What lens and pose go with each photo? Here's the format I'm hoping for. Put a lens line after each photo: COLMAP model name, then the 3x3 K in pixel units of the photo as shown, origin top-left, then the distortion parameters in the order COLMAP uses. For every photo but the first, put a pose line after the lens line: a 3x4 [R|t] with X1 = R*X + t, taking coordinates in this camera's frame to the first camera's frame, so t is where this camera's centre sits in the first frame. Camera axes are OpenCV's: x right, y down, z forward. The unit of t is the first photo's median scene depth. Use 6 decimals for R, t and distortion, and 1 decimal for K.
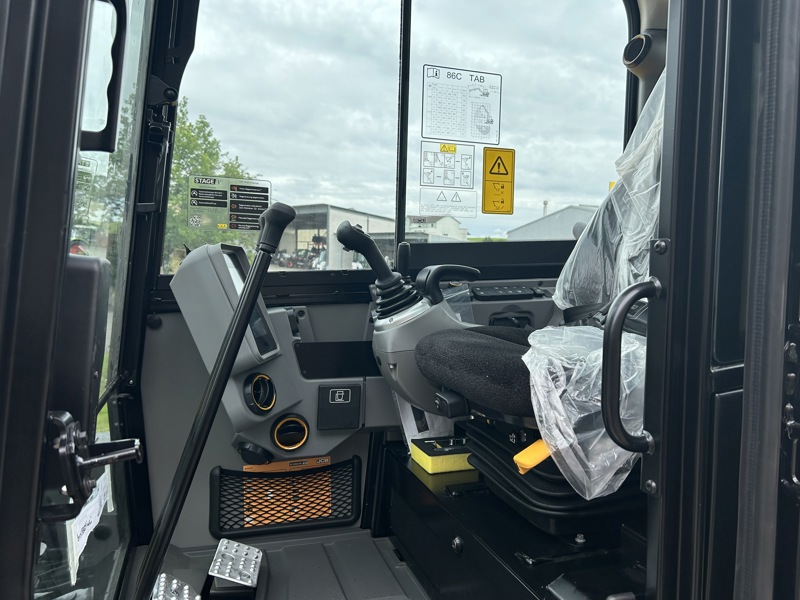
lens RADIAL K [[618.0, 0, 400.0], [0, 618.0, 300.0], [0, 0, 1]] dist [0.043242, -0.000148]
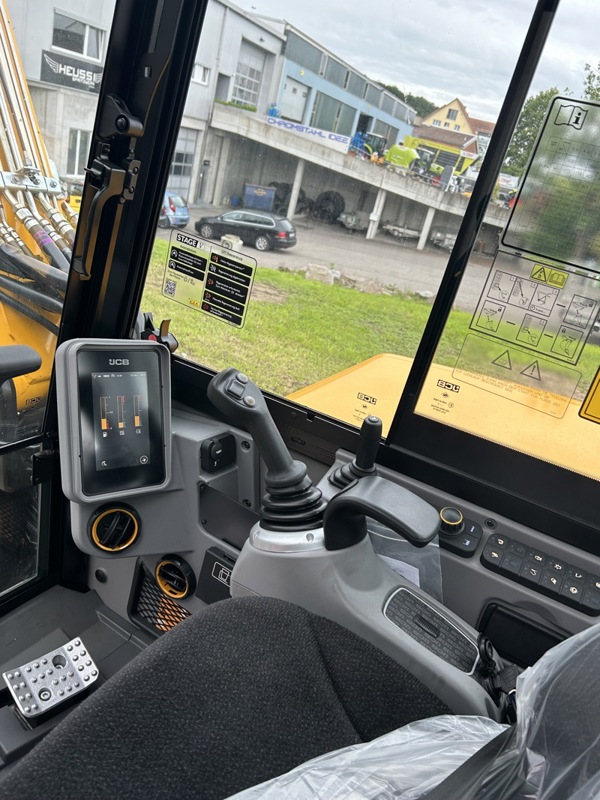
lens RADIAL K [[618.0, 0, 300.0], [0, 618.0, 400.0], [0, 0, 1]] dist [0.043242, -0.000148]
pose [[0.665818, 0.408411, -0.624410, 0.333071], [-0.254804, 0.911033, 0.324182, -0.292539], [0.701257, -0.056744, 0.710646, 0.536016]]
